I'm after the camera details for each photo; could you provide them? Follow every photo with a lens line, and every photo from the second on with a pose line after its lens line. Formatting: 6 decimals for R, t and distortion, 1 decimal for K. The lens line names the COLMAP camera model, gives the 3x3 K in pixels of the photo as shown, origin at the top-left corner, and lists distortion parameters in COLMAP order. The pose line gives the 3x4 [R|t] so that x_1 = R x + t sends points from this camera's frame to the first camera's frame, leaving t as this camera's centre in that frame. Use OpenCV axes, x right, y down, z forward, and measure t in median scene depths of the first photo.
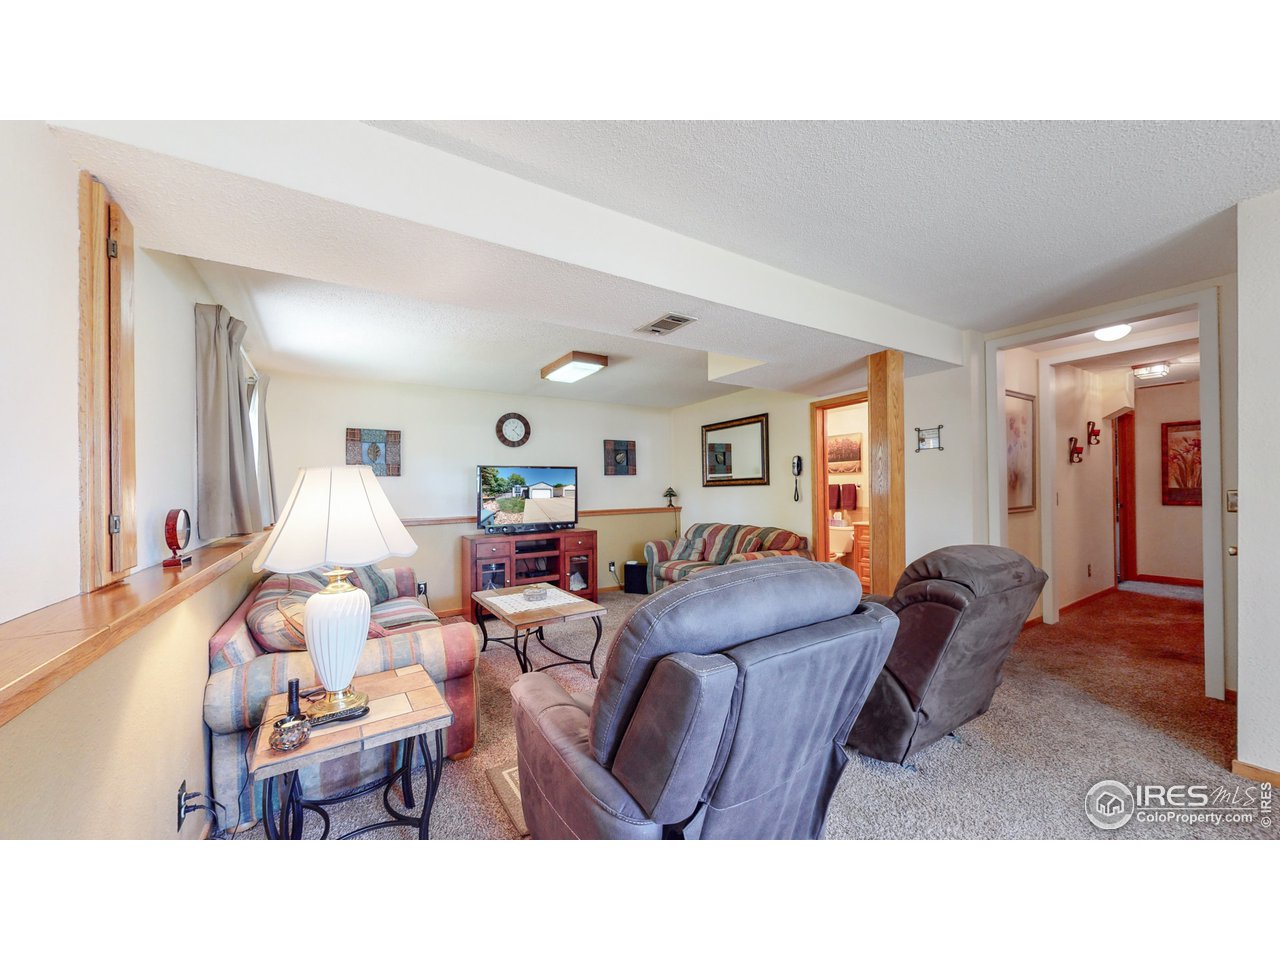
lens RADIAL K [[470.0, 0, 640.8], [0, 470.0, 485.9], [0, 0, 1]] dist [0.000035, 0.000130]
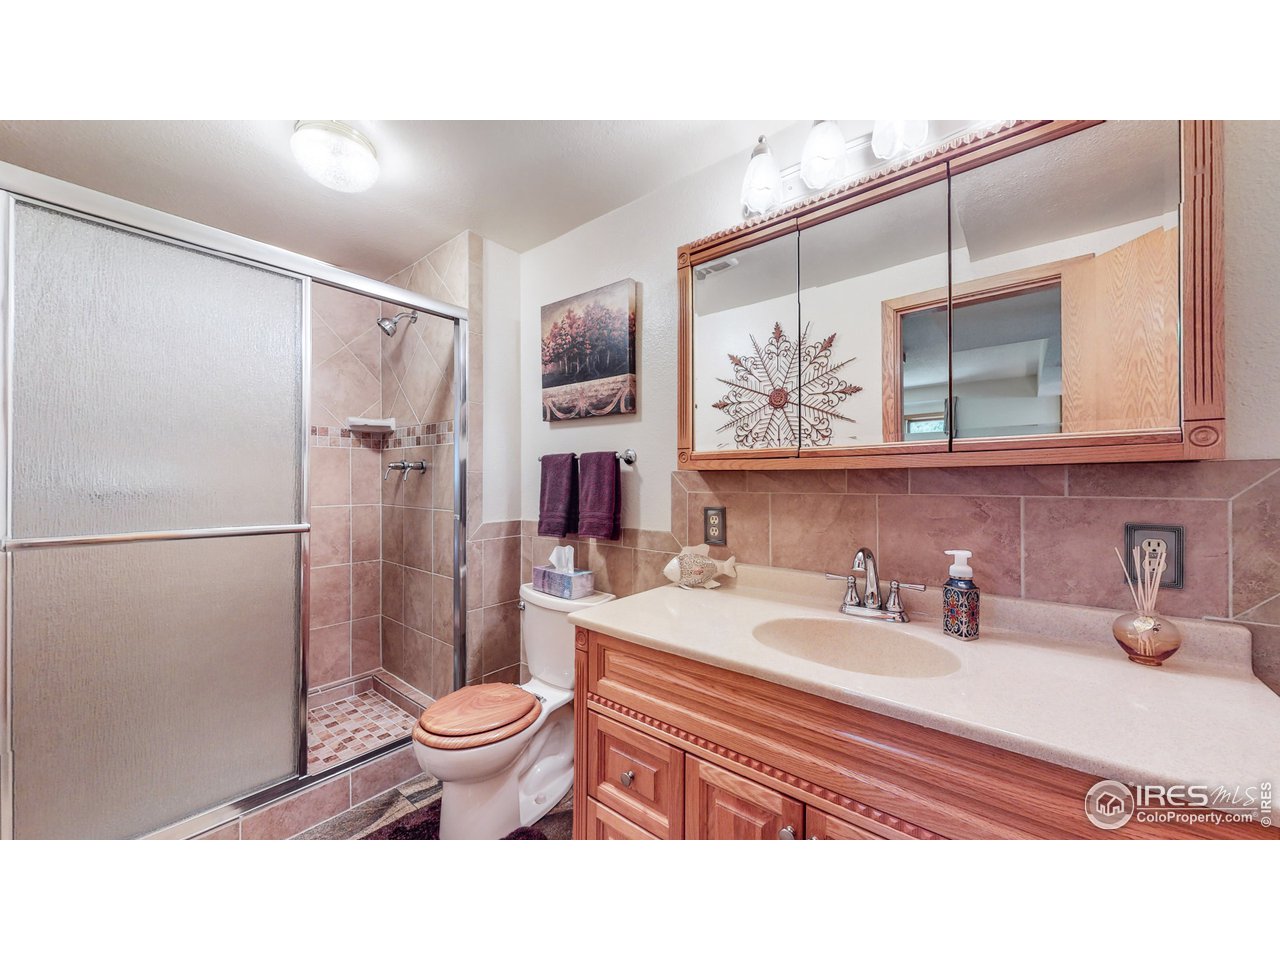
lens RADIAL K [[470.0, 0, 642.8], [0, 470.0, 480.4], [0, 0, 1]] dist [0.000035, 0.000130]
pose [[0.952511, 0.009504, 0.304354, 0.377371], [-0.008777, 0.999954, -0.003756, 0.014465], [-0.304376, 0.000906, 0.952551, 0.704322]]
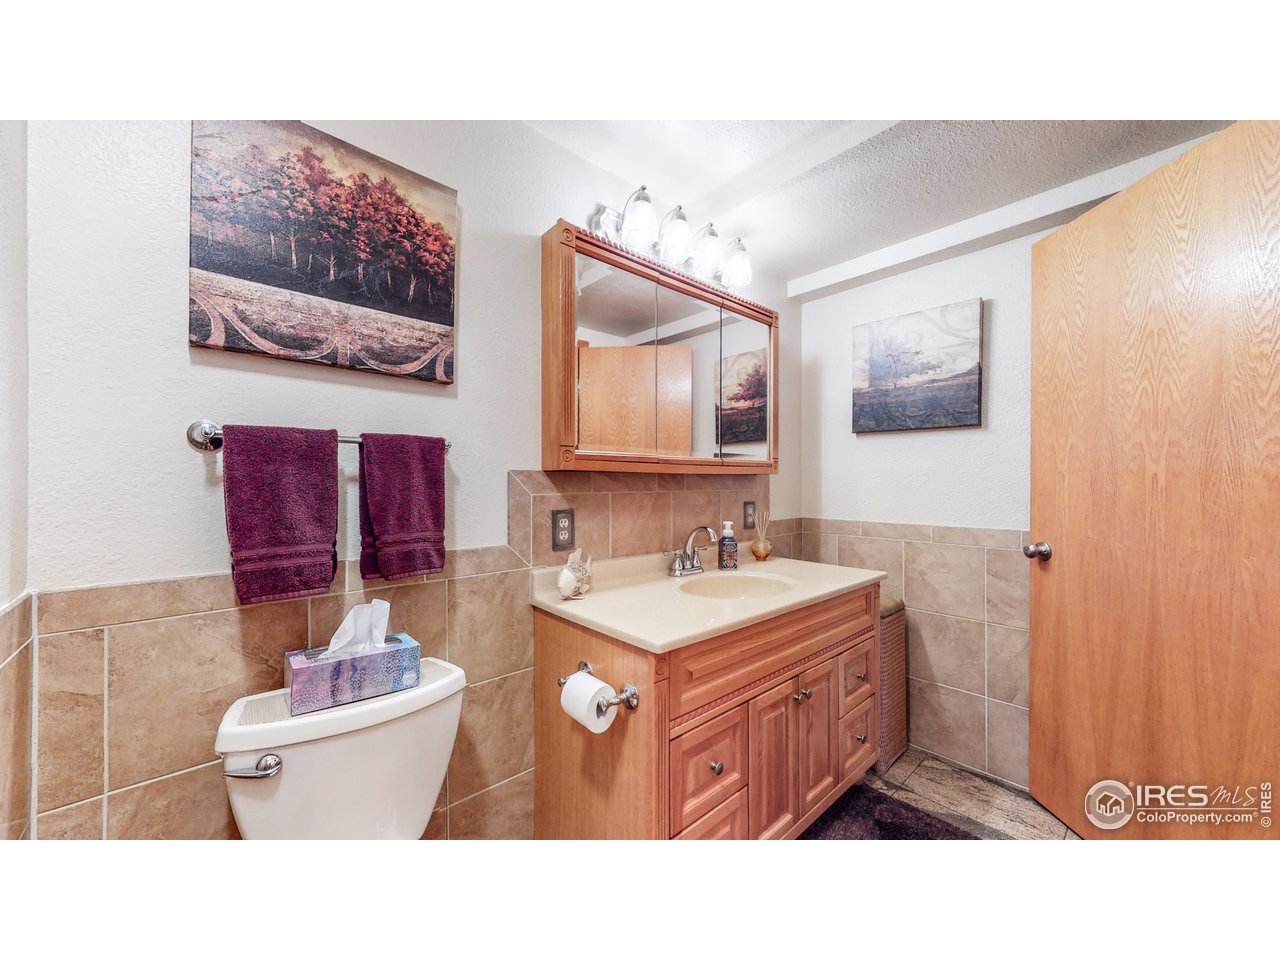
lens RADIAL K [[470.0, 0, 644.6], [0, 470.0, 478.7], [0, 0, 1]] dist [0.000035, 0.000130]
pose [[-0.152188, 0.012978, 0.988266, 0.245712], [-0.001490, 0.999910, -0.013360, 0.014884], [-0.988350, -0.003506, -0.152155, 0.933756]]
